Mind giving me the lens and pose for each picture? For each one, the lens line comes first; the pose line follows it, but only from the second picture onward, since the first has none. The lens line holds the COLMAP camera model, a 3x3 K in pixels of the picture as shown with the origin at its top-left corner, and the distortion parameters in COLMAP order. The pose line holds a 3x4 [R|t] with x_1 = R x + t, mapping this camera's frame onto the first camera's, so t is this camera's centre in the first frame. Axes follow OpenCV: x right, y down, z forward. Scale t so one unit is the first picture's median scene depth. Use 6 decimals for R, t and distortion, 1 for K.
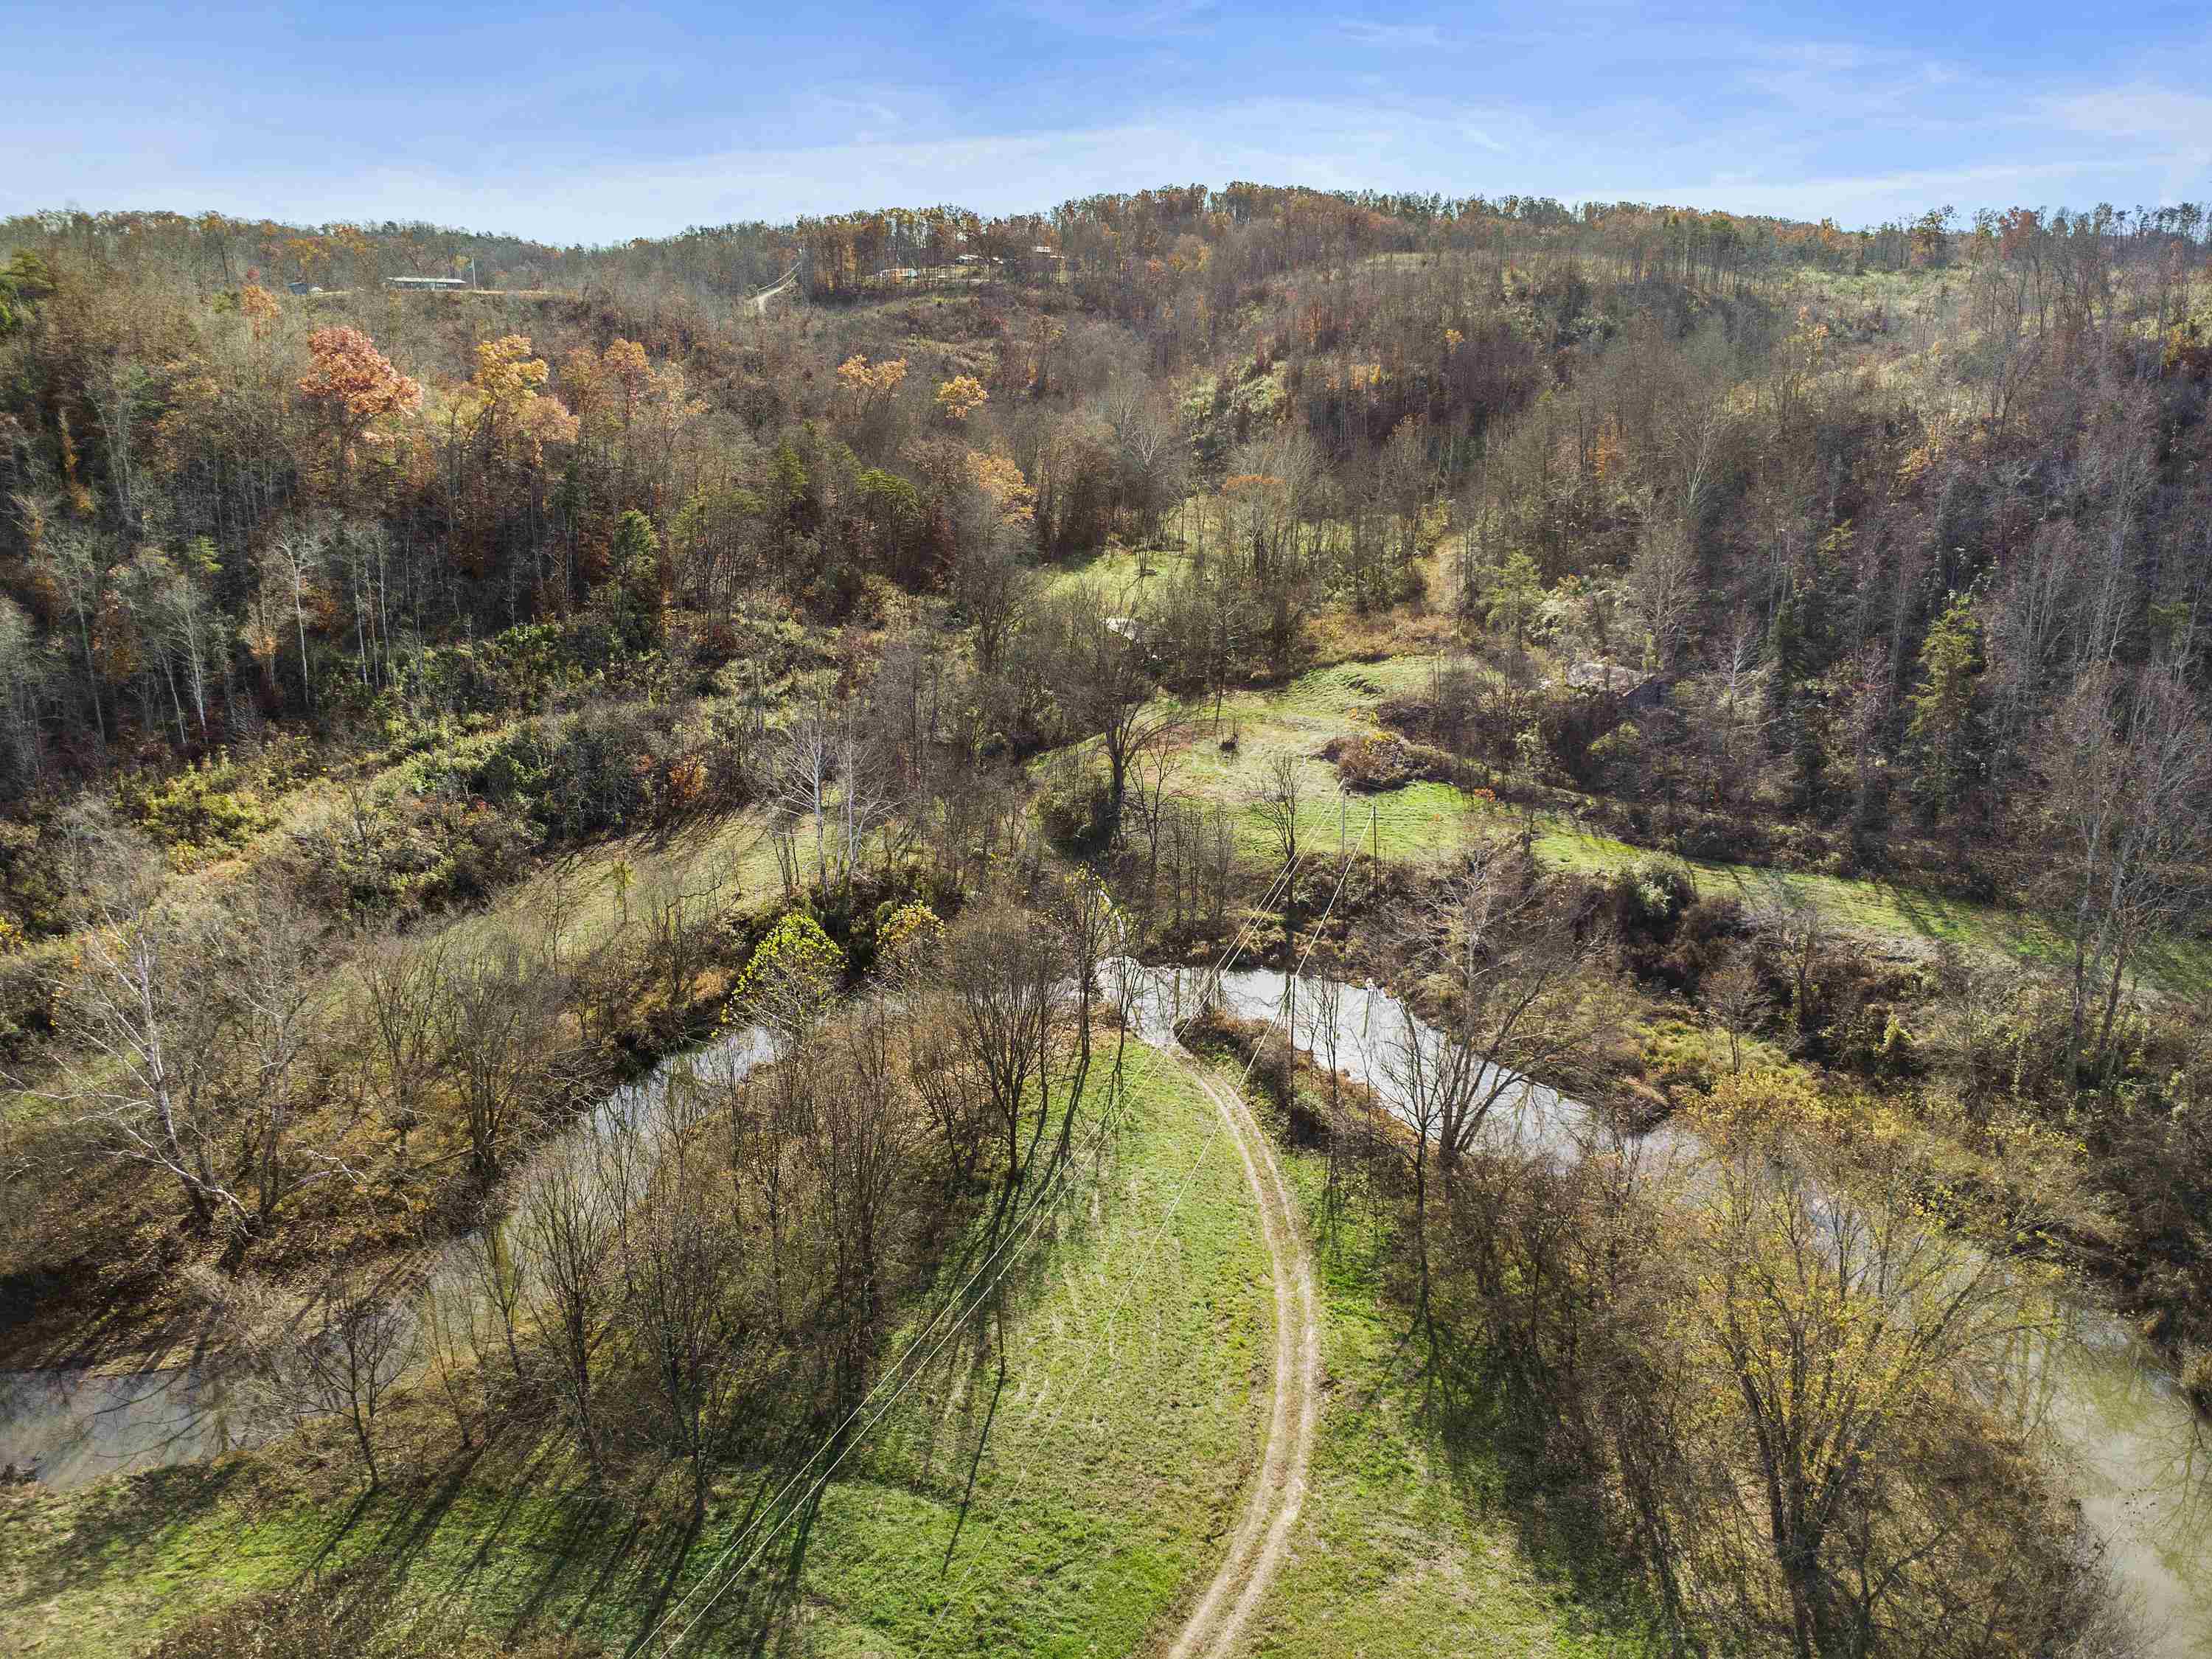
lens RADIAL K [[1609.6, 0, 1100.9], [0, 1609.6, 821.7], [0, 0, 1]] dist [0.013650, -0.016888]
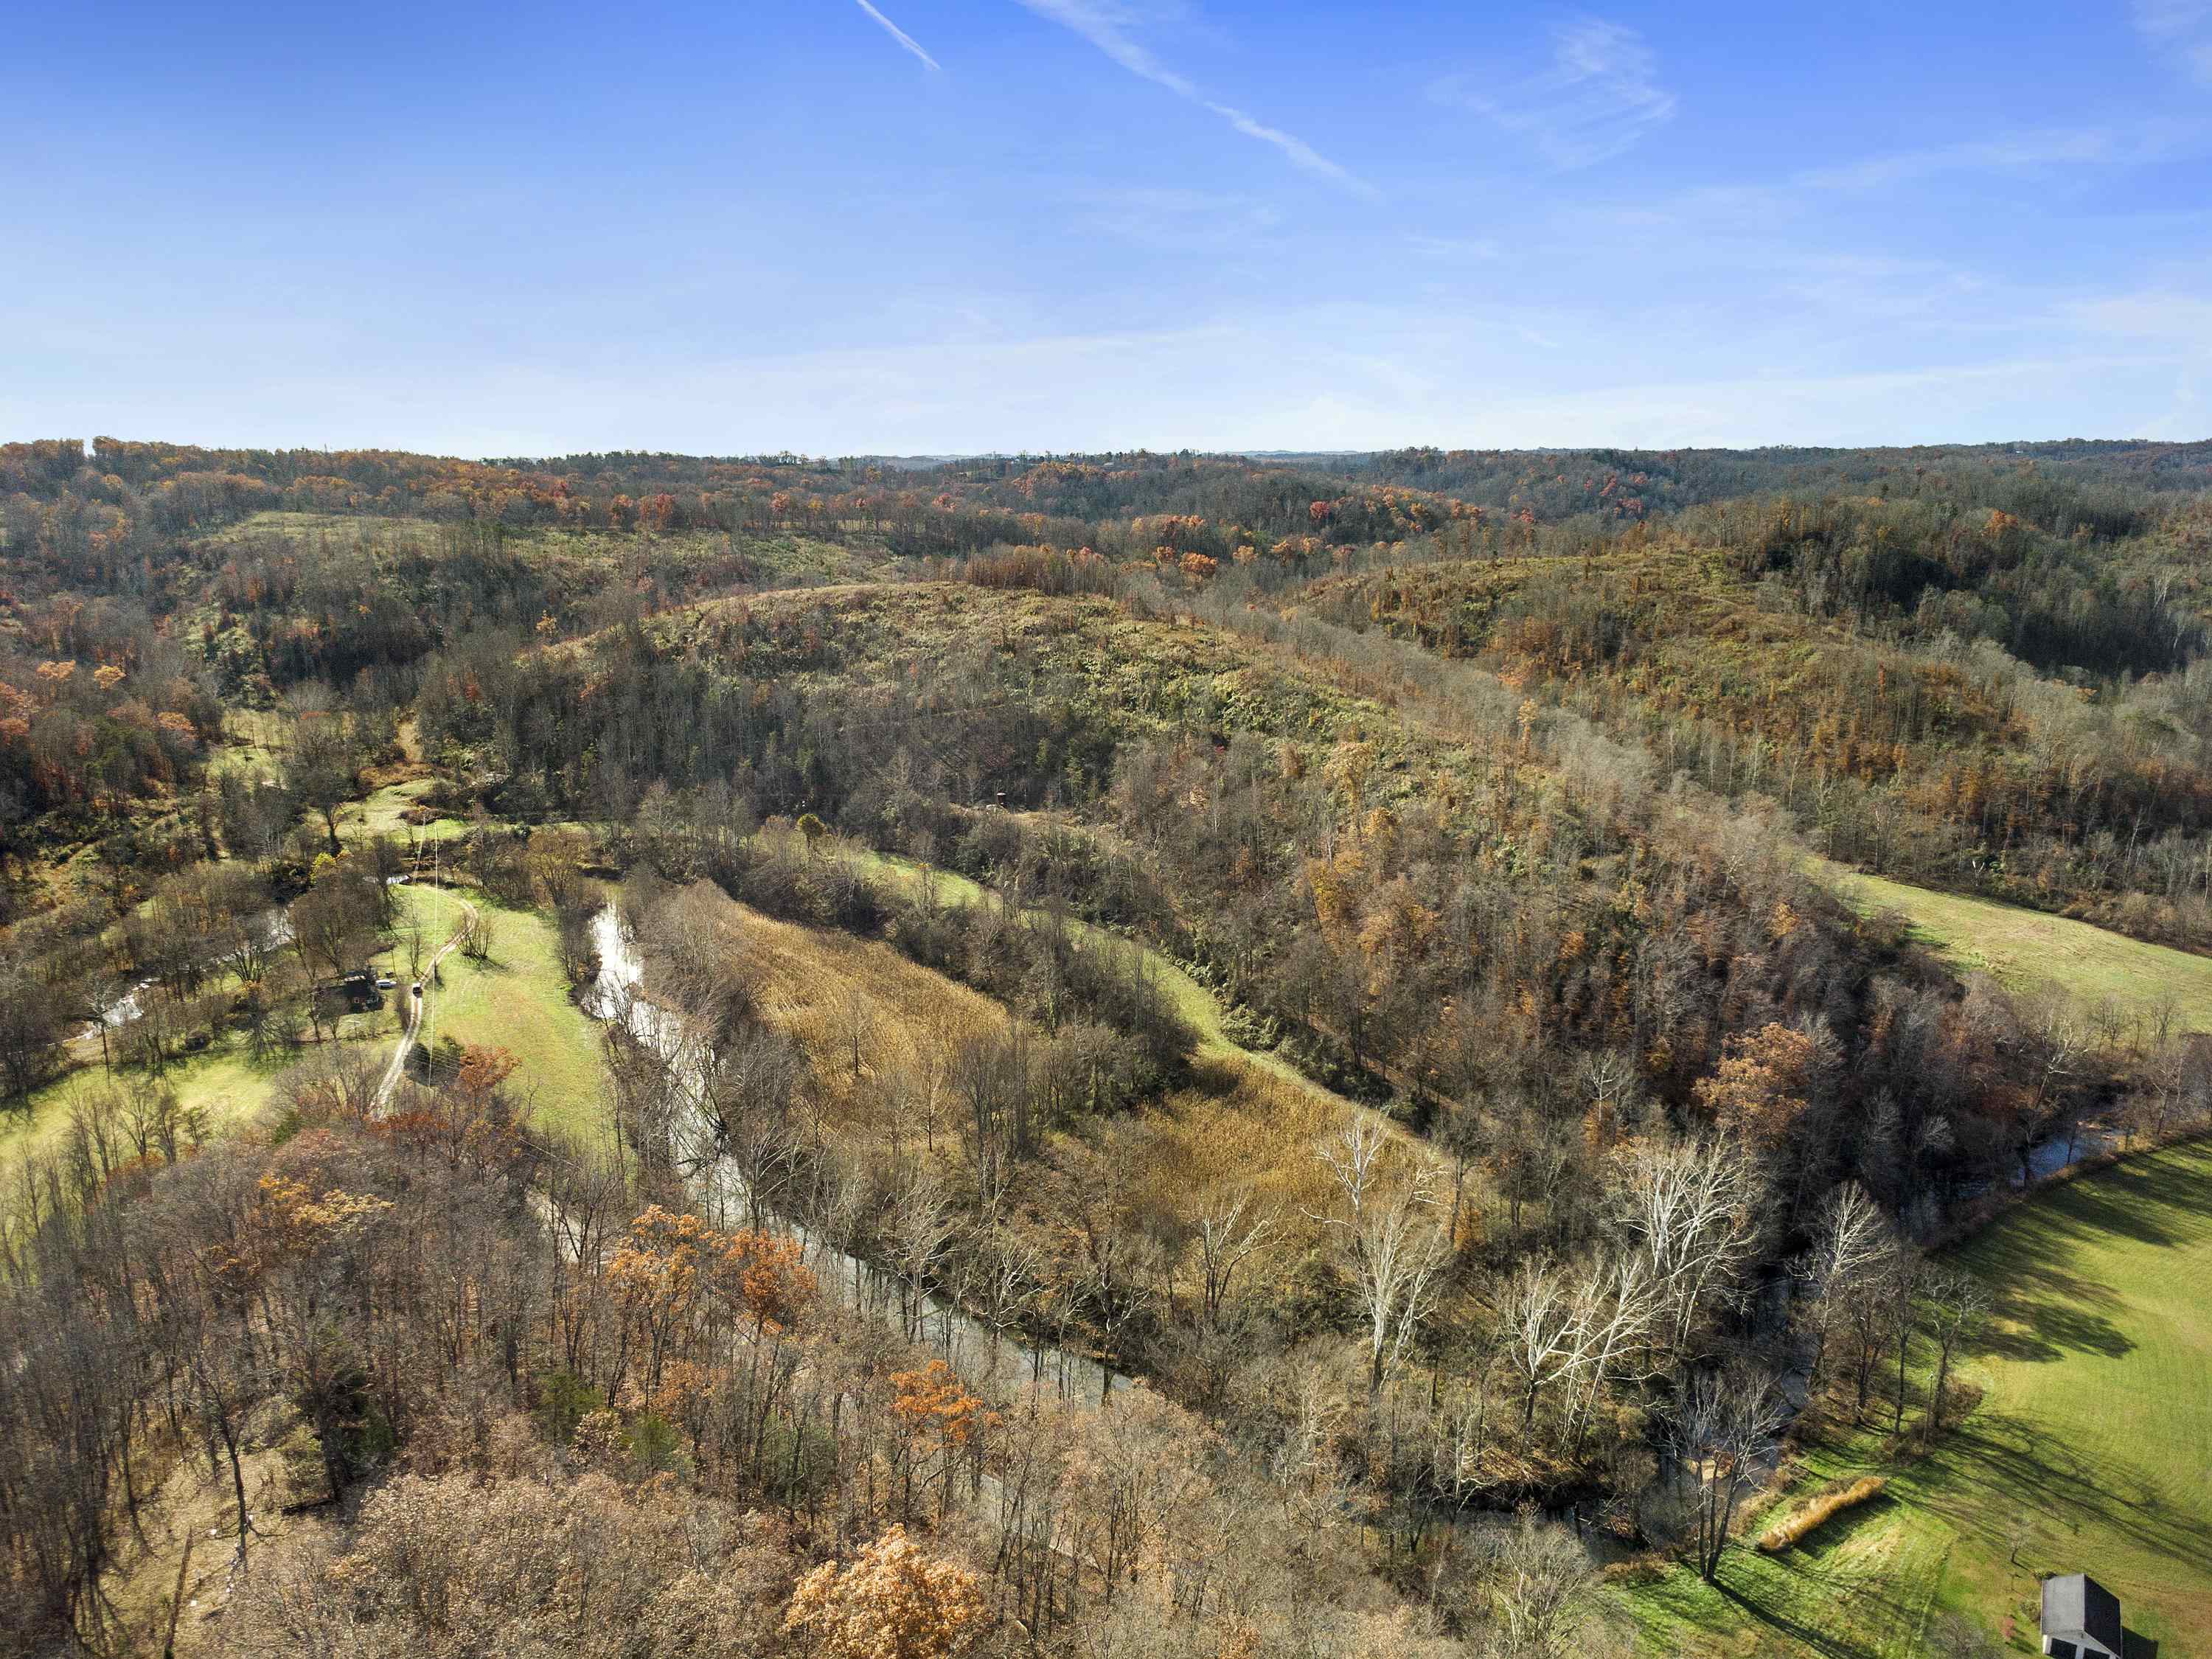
lens RADIAL K [[1609.6, 0, 1107.1], [0, 1609.6, 820.2], [0, 0, 1]] dist [0.013650, -0.016888]
pose [[0.764312, -0.141955, 0.629028, -0.765752], [0.183055, 0.983103, -0.000564, 0.212401], [-0.618319, 0.115577, 0.777382, -2.181731]]
